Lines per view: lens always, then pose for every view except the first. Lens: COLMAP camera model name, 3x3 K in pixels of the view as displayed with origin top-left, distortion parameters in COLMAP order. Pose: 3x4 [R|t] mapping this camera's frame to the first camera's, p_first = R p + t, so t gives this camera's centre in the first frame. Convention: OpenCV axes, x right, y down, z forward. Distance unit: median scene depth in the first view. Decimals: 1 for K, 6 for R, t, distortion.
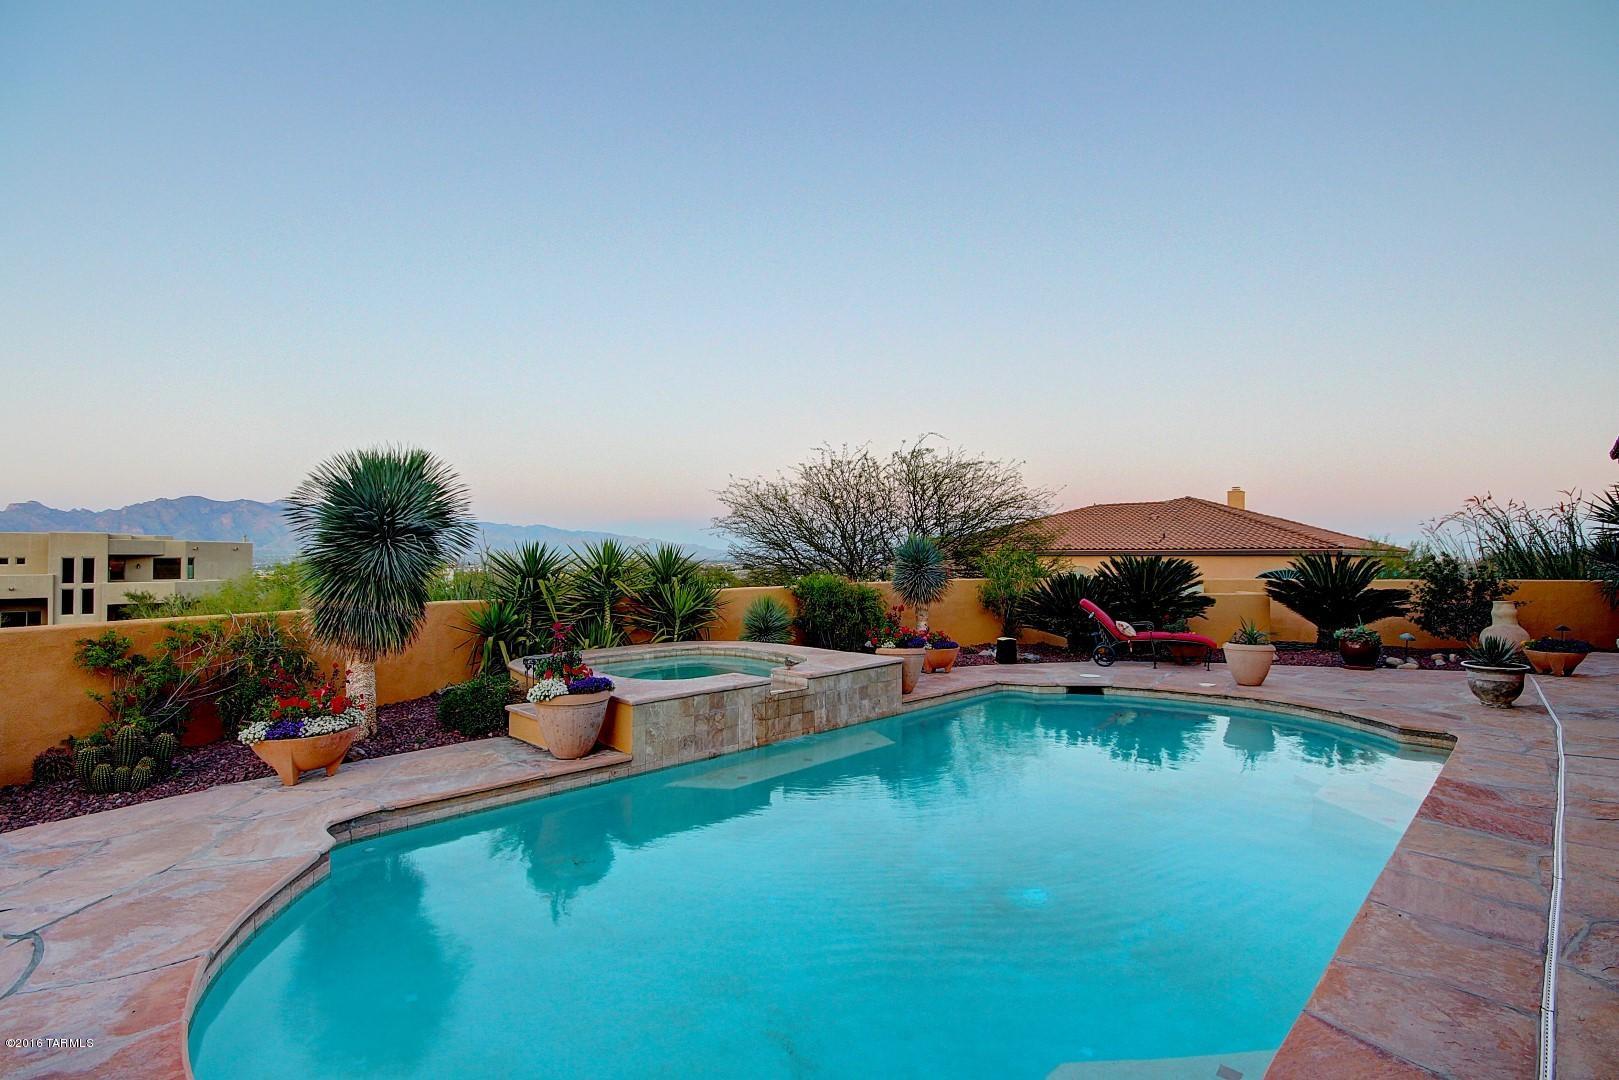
lens RADIAL K [[763.7, 0, 832.4], [0, 763.7, 549.7], [0, 0, 1]] dist [0.011770, -0.015018]
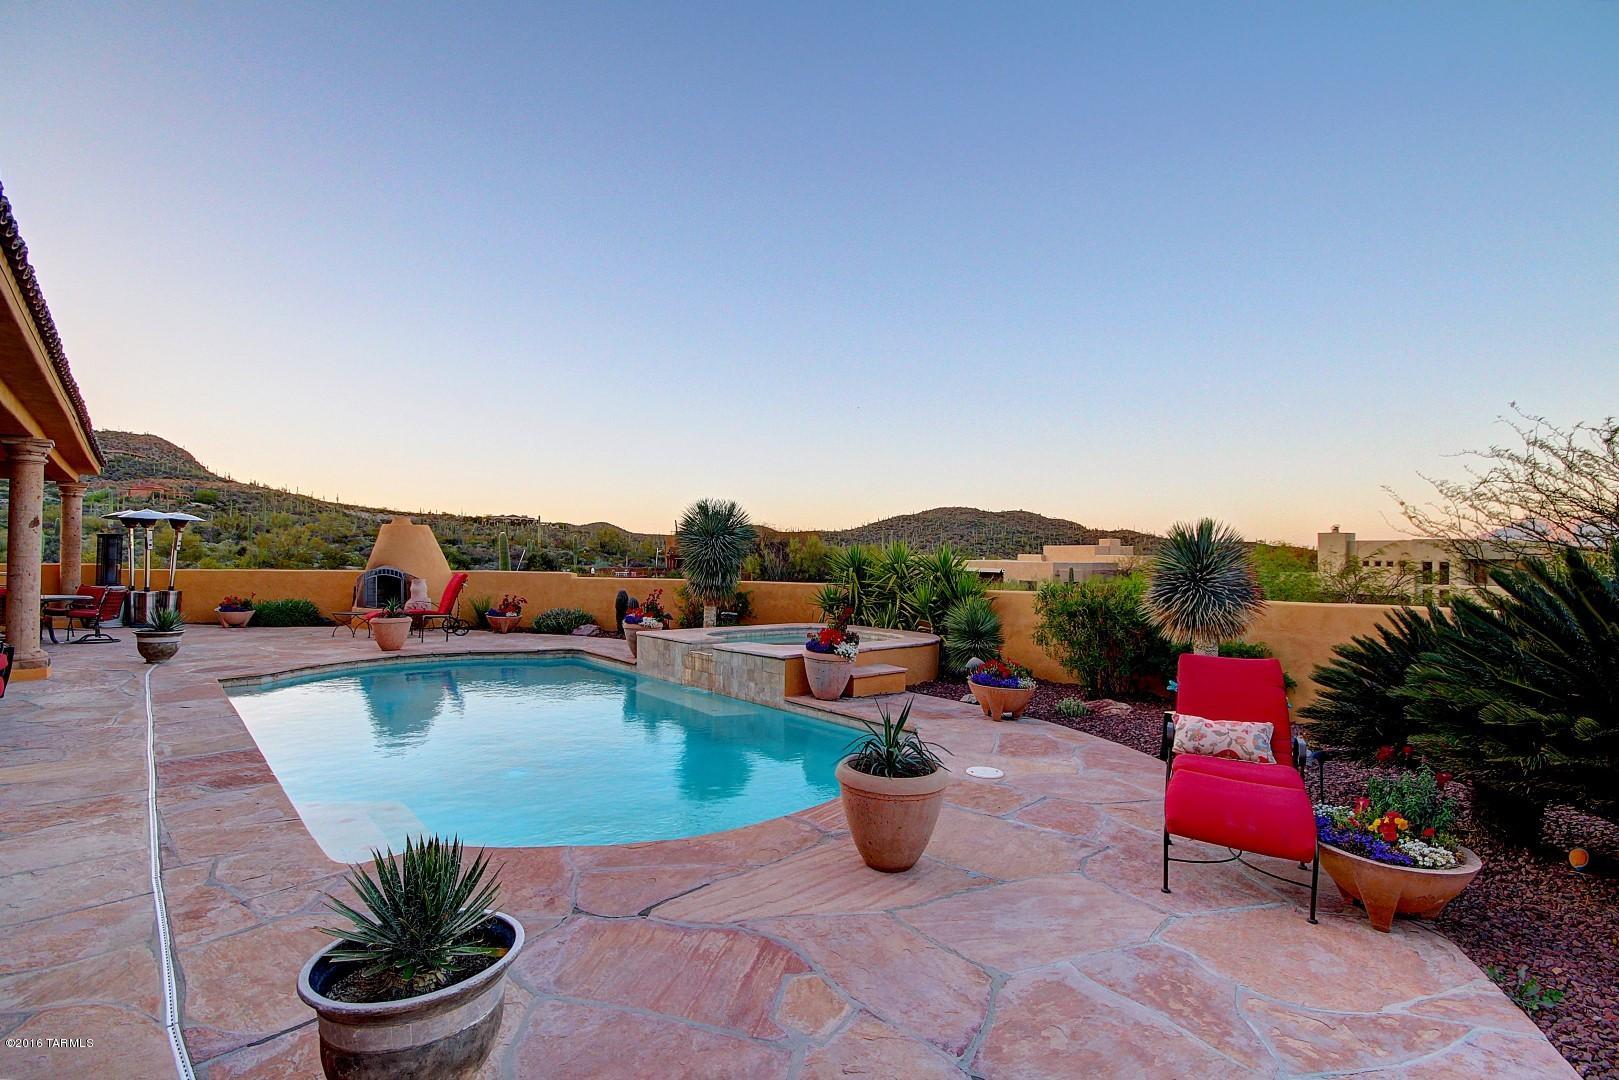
lens RADIAL K [[763.7, 0, 832.4], [0, 763.7, 549.7], [0, 0, 1]] dist [0.011770, -0.015018]
pose [[-0.070567, -0.009182, -0.997465, 1.217681], [0.001975, 0.999954, -0.009344, 0.013032], [0.997505, -0.002629, -0.070546, 1.260972]]
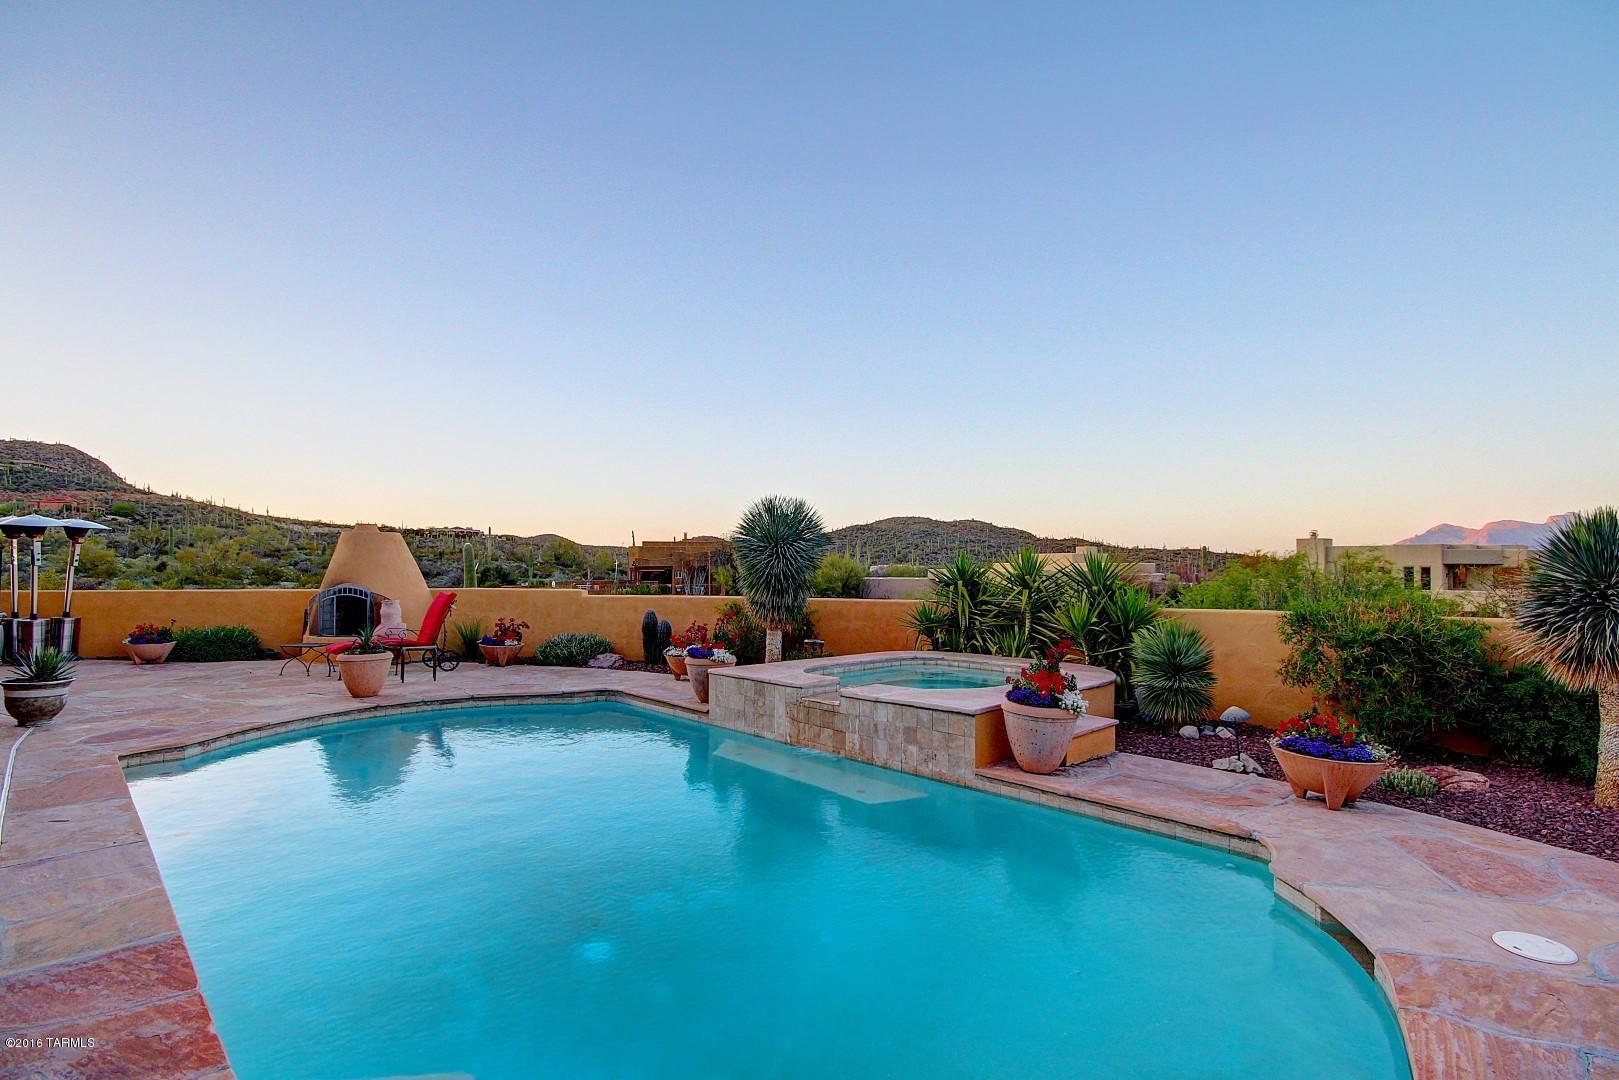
lens RADIAL K [[763.7, 0, 832.4], [0, 763.7, 549.7], [0, 0, 1]] dist [0.011770, -0.015018]
pose [[-0.008241, -0.022258, -0.999718, 0.887063], [0.011032, 0.999689, -0.022348, 0.010119], [0.999905, -0.011213, -0.007993, 0.973974]]
